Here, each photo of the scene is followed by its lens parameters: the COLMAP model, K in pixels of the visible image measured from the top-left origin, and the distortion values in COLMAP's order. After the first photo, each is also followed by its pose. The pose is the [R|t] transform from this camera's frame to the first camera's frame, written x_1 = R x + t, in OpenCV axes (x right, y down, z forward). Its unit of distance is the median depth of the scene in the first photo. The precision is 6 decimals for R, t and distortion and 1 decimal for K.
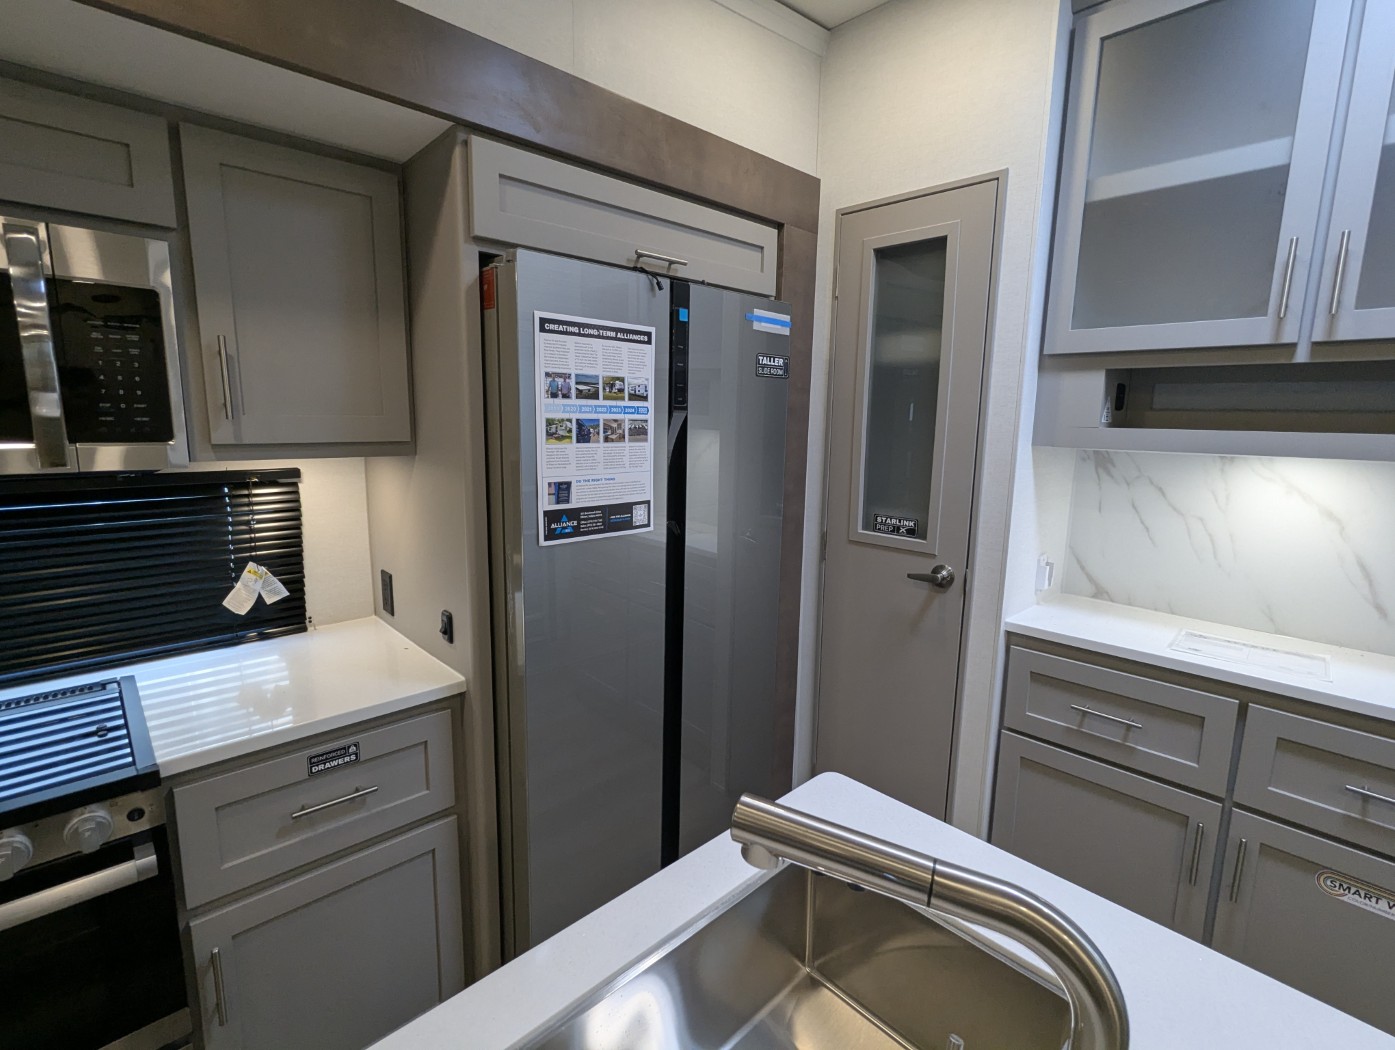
lens RADIAL K [[662.2, 0, 698.0], [0, 662.2, 527.2], [0, 0, 1]] dist [-0.003133, 0.002383]
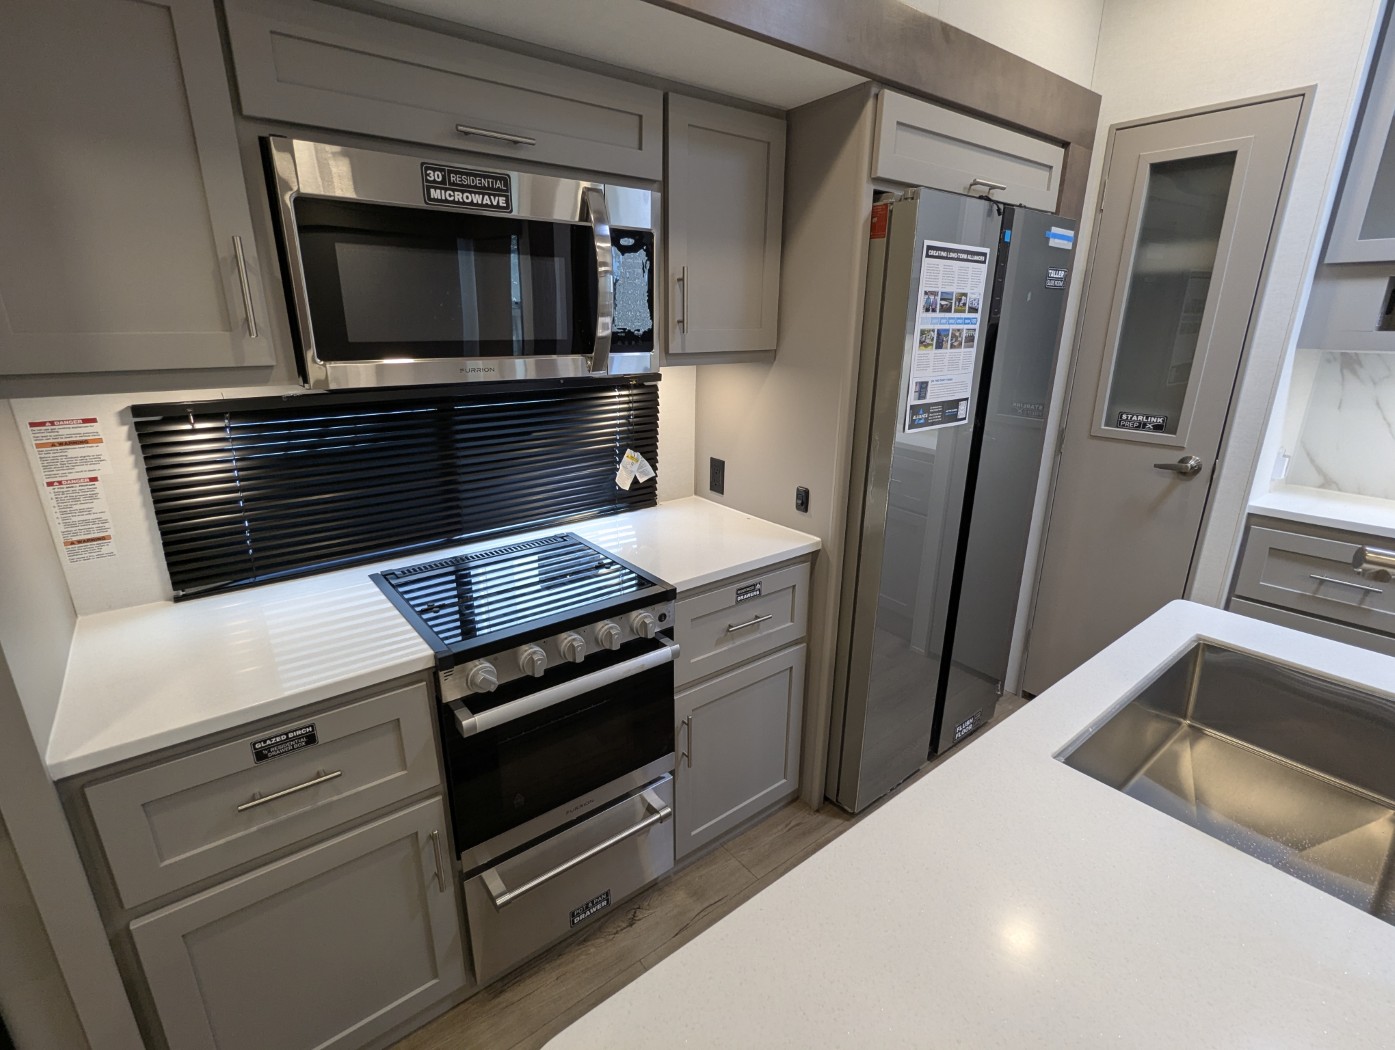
lens RADIAL K [[662.2, 0, 699.4], [0, 662.2, 527.9], [0, 0, 1]] dist [-0.003133, 0.002383]
pose [[0.995880, 0.015033, -0.089431, -0.482090], [-0.002616, 0.990516, 0.137369, 0.032485], [0.090648, -0.136569, 0.986474, -0.288885]]
